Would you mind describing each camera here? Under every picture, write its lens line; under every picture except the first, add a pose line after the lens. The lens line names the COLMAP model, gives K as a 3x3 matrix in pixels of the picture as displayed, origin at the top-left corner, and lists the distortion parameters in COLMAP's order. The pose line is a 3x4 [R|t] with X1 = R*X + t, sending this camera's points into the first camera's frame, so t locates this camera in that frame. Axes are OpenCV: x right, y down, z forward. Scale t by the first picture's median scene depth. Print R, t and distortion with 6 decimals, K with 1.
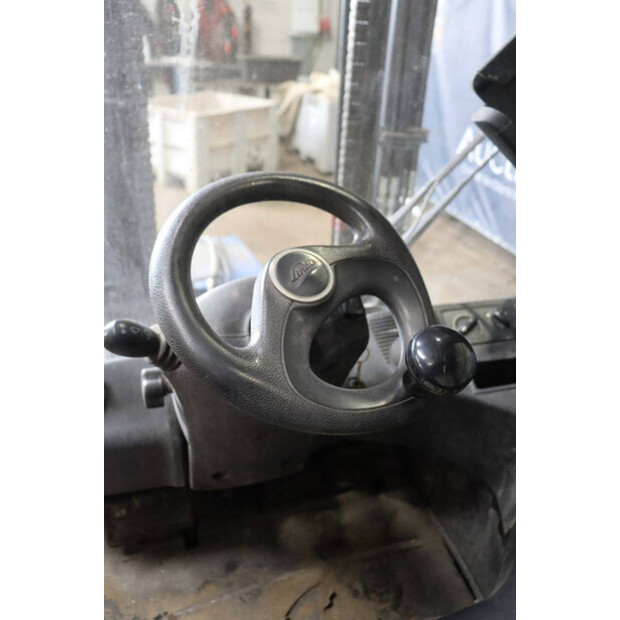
lens RADIAL K [[556.3, 0, 311.1], [0, 556.3, 310.3], [0, 0, 1]] dist [-0.139438, 0.132176]
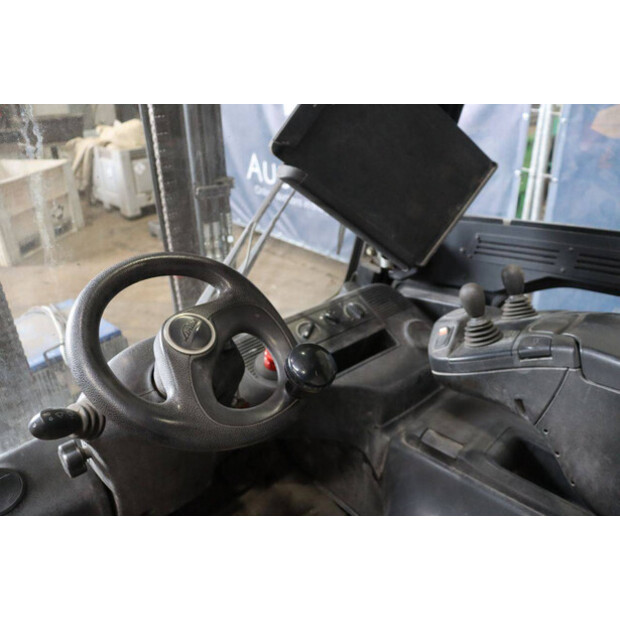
lens RADIAL K [[556.3, 0, 306.8], [0, 556.3, 306.6], [0, 0, 1]] dist [-0.139438, 0.132176]
pose [[0.911594, -0.252089, 0.324726, -0.125262], [0.256297, 0.966116, 0.030513, -0.068754], [-0.321415, 0.055411, 0.945316, -0.214748]]
